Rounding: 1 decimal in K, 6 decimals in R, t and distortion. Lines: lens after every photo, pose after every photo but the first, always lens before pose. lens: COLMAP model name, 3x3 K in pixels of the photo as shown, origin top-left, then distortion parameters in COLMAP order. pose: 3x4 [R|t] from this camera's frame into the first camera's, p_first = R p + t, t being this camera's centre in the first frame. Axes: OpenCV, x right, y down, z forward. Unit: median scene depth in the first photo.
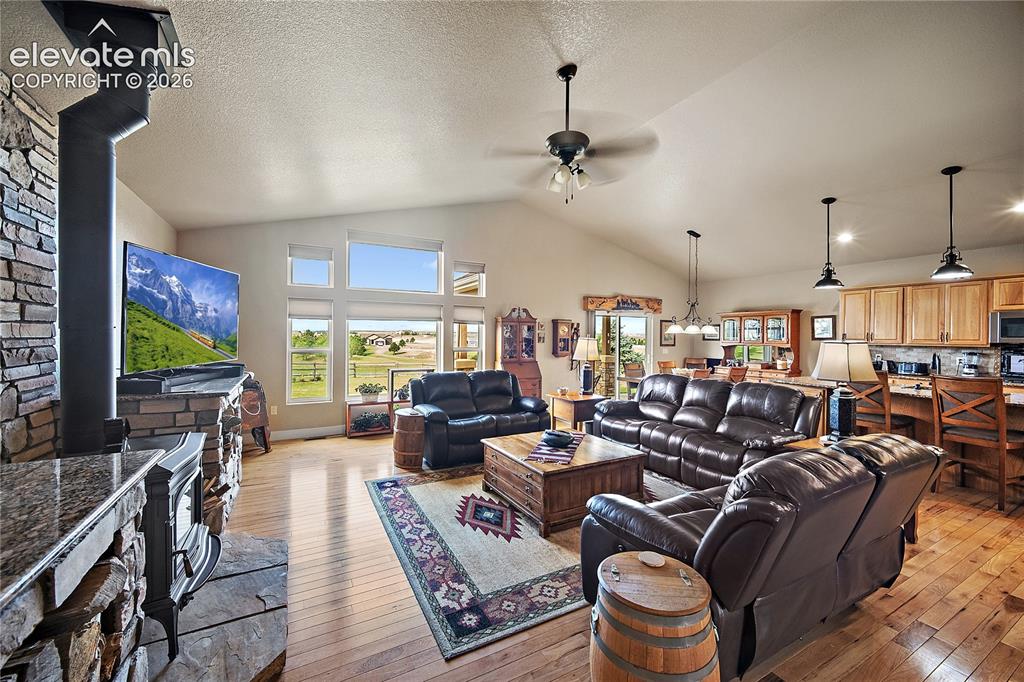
lens RADIAL K [[401.3, 0, 506.0], [0, 401.3, 336.6], [0, 0, 1]] dist [-0.001951, 0.001133]
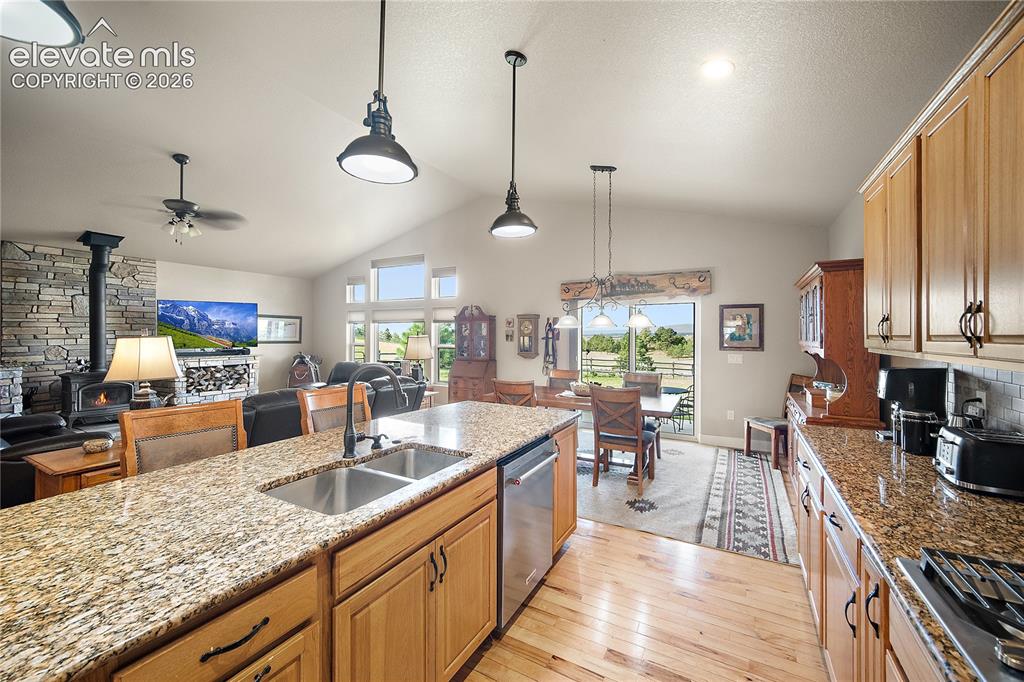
lens RADIAL K [[401.3, 0, 507.8], [0, 401.3, 334.0], [0, 0, 1]] dist [-0.001951, 0.001133]
pose [[0.532378, -0.007309, -0.846475, 1.127730], [0.000722, 0.999966, -0.008180, 0.007968], [0.846507, 0.003743, 0.532365, 0.675966]]
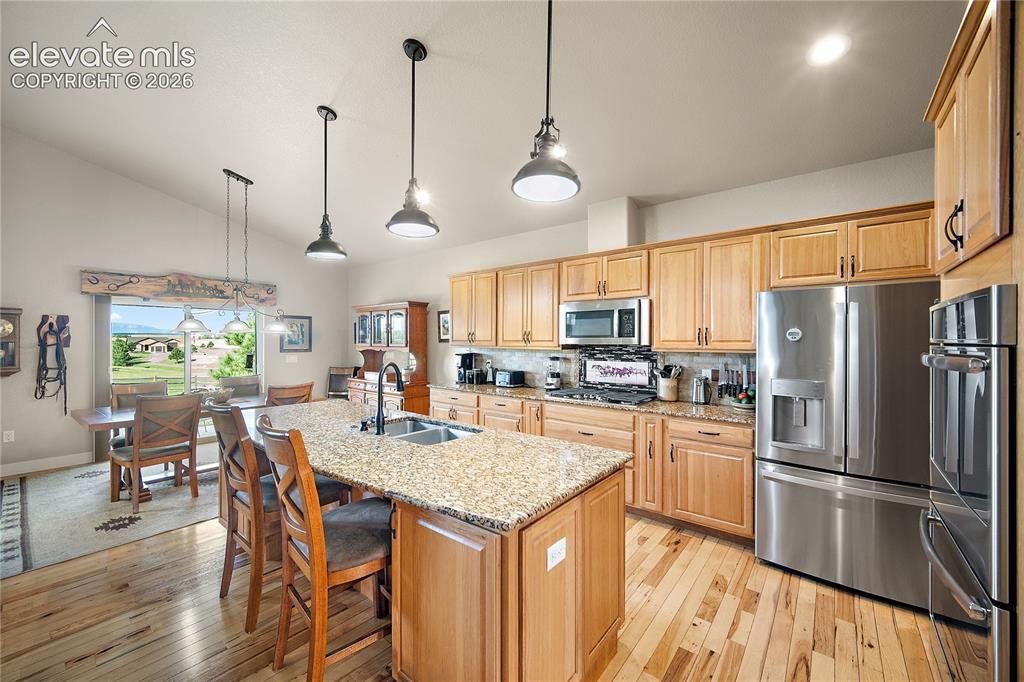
lens RADIAL K [[401.3, 0, 504.4], [0, 401.3, 340.5], [0, 0, 1]] dist [-0.001951, 0.001133]
pose [[0.925432, -0.005902, 0.378867, 0.761466], [0.005261, 0.999982, 0.002727, 0.005165], [-0.378876, -0.000531, 0.925447, 0.314095]]
